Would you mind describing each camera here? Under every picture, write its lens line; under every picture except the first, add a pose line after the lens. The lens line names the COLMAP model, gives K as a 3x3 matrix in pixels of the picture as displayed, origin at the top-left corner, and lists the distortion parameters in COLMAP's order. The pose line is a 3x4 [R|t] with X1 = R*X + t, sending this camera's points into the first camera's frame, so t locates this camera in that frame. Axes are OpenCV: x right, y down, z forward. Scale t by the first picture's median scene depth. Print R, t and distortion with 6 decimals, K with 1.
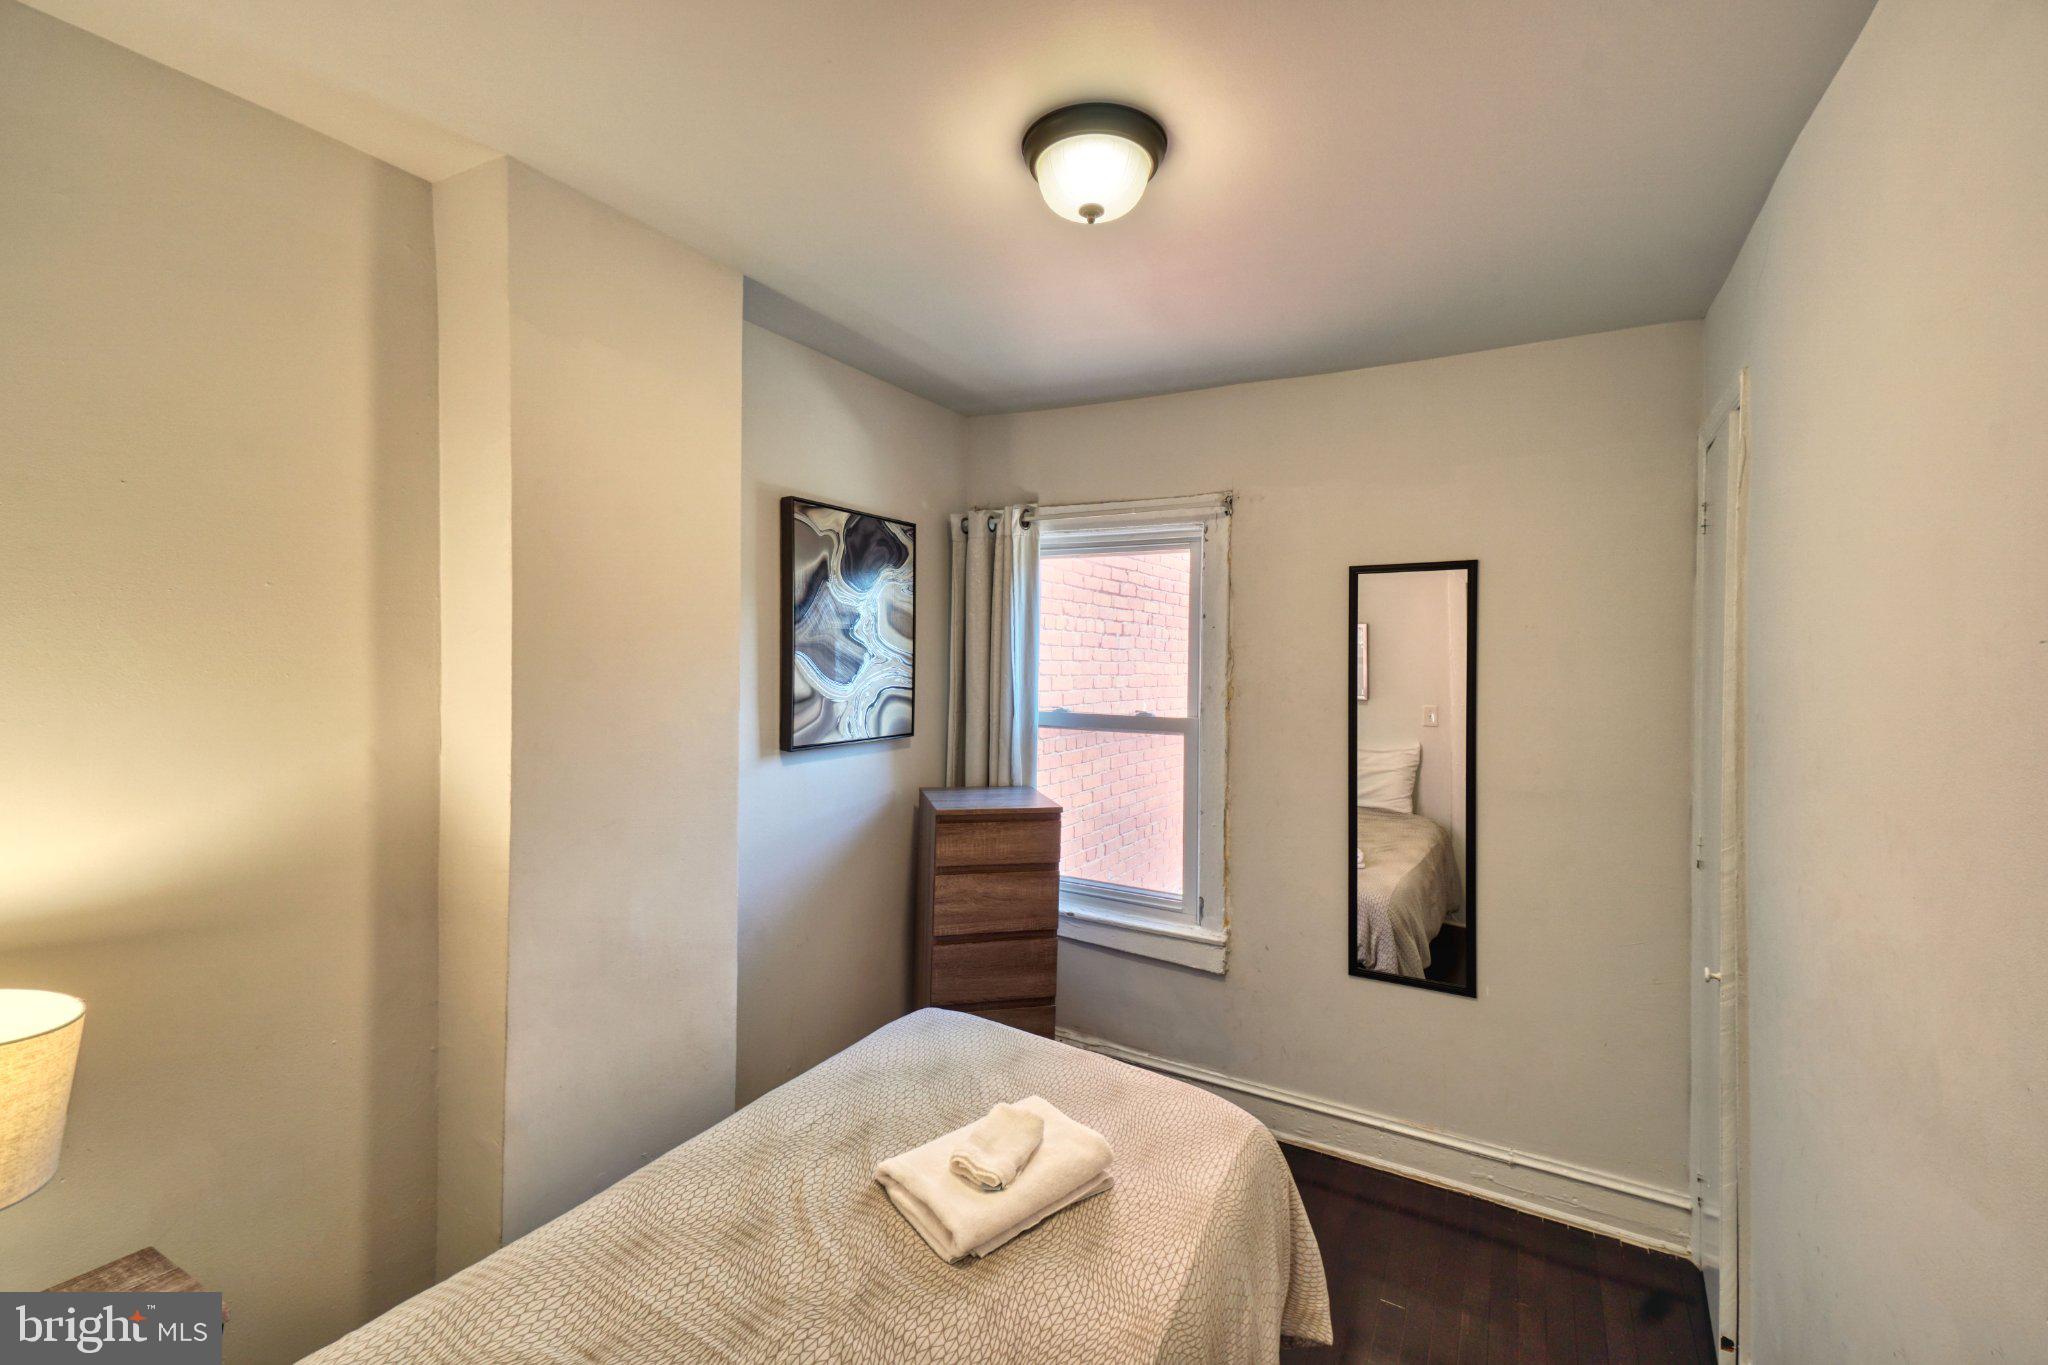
lens RADIAL K [[871.6, 0, 1021.9], [0, 871.6, 675.0], [0, 0, 1]] dist [0.039324, -0.013905]
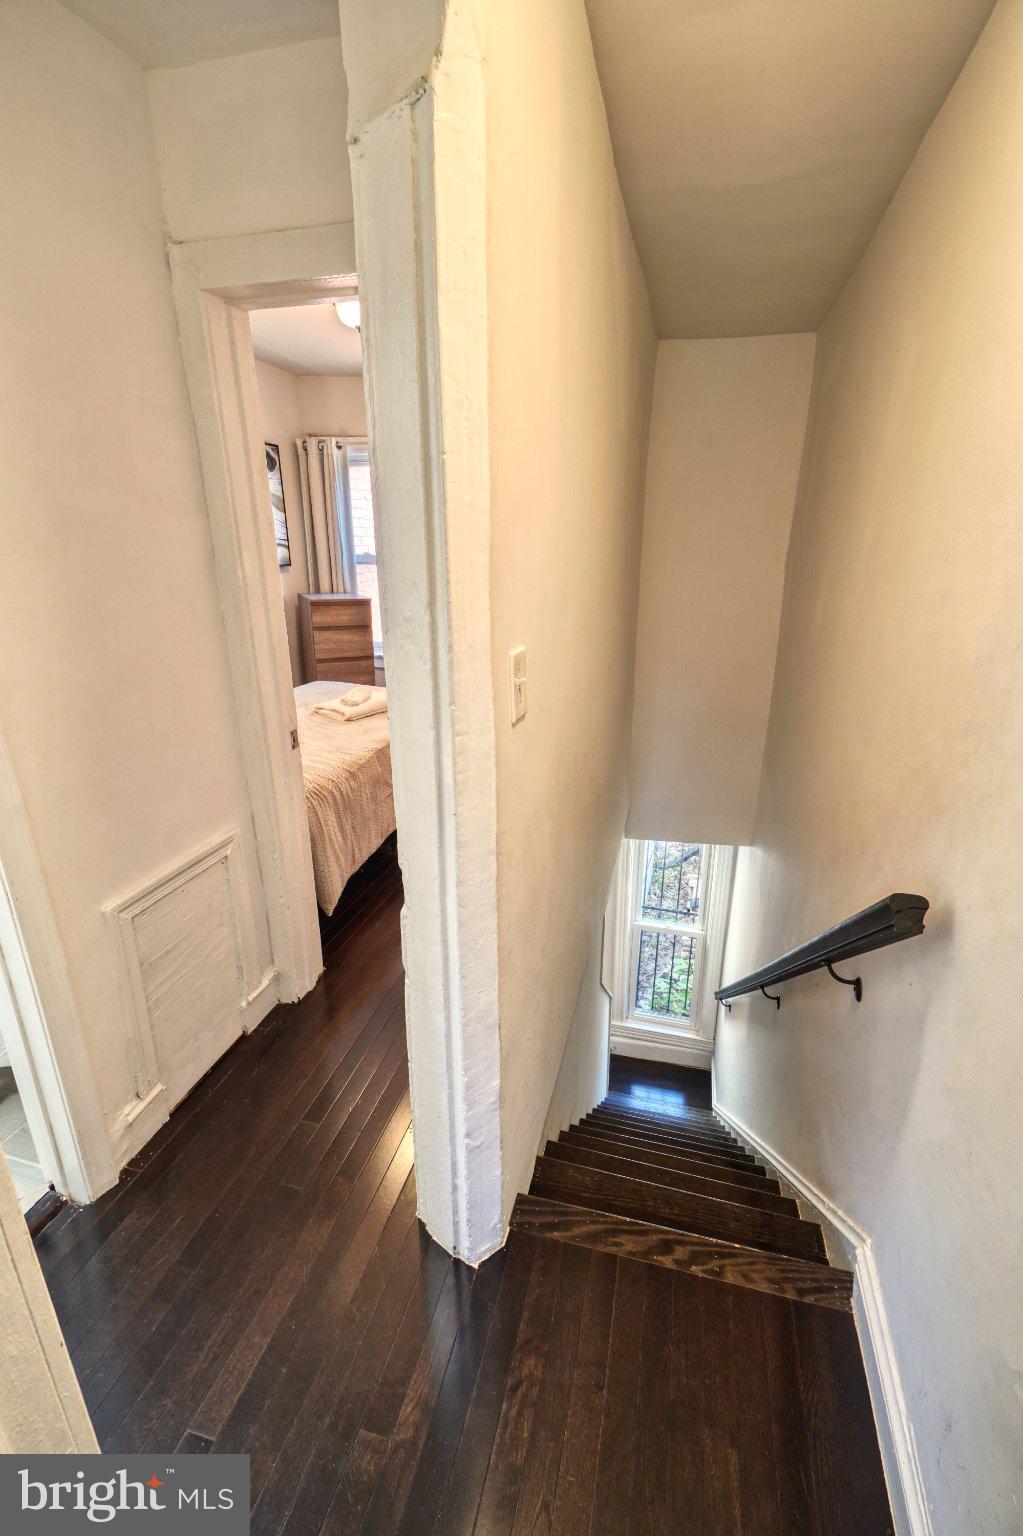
lens RADIAL K [[653.7, 0, 517.8], [0, 653.7, 773.6], [0, 0, 1]] dist [0.039324, -0.013905]
pose [[0.968809, -0.088282, 0.231548, -0.014926], [0.007335, 0.944197, 0.329300, 0.026897], [-0.247698, -0.317331, 0.915394, -0.637254]]
